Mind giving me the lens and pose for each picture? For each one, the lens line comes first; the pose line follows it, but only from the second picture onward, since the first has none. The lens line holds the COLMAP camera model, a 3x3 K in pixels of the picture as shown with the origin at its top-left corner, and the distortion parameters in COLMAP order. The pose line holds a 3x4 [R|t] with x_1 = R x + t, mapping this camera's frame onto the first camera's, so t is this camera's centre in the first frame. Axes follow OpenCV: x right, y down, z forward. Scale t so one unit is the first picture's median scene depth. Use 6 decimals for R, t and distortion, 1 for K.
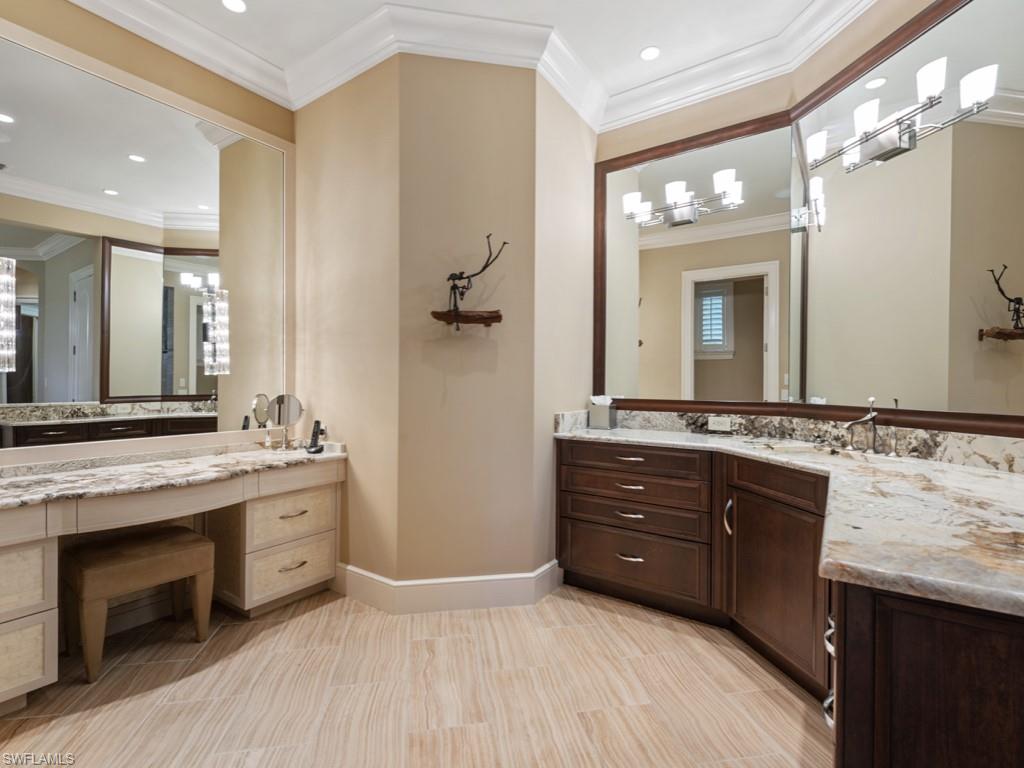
lens RADIAL K [[491.9, 0, 510.1], [0, 491.9, 387.8], [0, 0, 1]] dist [0.004914, -0.002783]
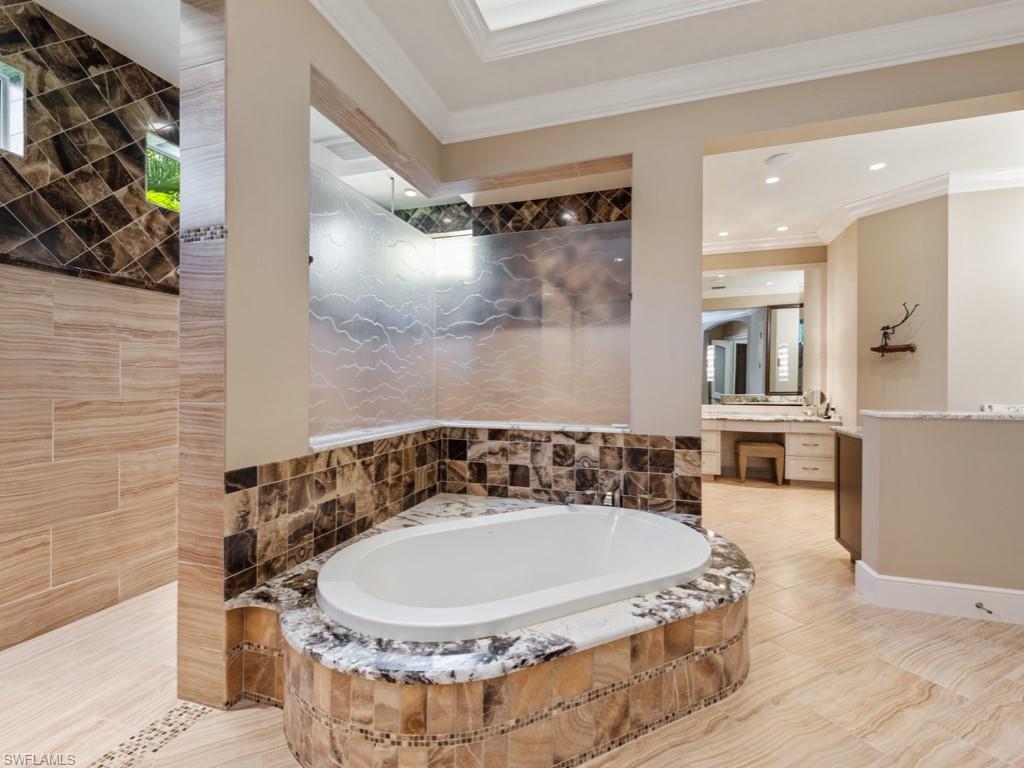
lens RADIAL K [[455.5, 0, 512.2], [0, 455.5, 386.2], [0, 0, 1]] dist [0.001215, -0.000635]
pose [[0.284319, 0.004098, -0.958721, 1.139047], [-0.008806, 0.999960, 0.001662, 0.007240], [0.958689, 0.007970, 0.284343, -0.854754]]
